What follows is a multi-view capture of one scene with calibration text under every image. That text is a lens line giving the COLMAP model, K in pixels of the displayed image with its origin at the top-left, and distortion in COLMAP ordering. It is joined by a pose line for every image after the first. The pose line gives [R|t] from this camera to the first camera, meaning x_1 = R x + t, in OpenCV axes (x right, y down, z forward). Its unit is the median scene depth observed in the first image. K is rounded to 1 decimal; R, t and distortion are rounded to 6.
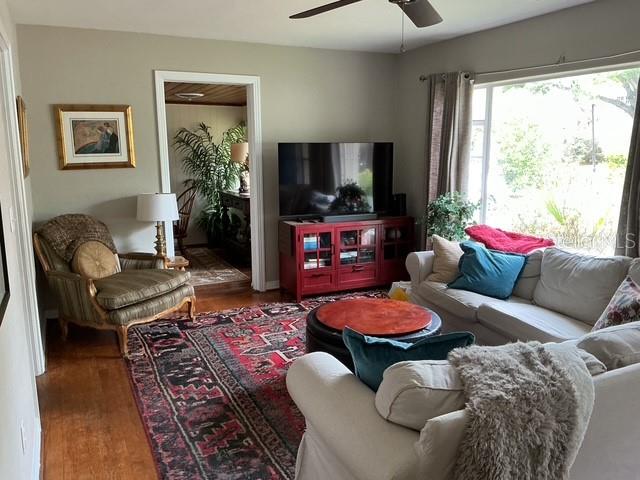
lens RADIAL K [[529.0, 0, 317.5], [0, 529.0, 239.0], [0, 0, 1]] dist [0.106351, -0.197868]
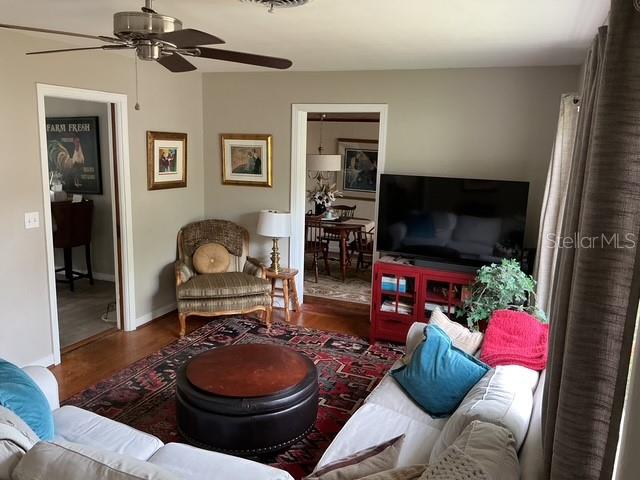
lens RADIAL K [[529.0, 0, 317.5], [0, 529.0, 239.0], [0, 0, 1]] dist [0.106351, -0.197868]
pose [[0.669346, 0.163207, -0.724803, 0.607438], [-0.163085, 0.984056, 0.070978, -0.125619], [0.724830, 0.070696, 0.685290, 0.296823]]
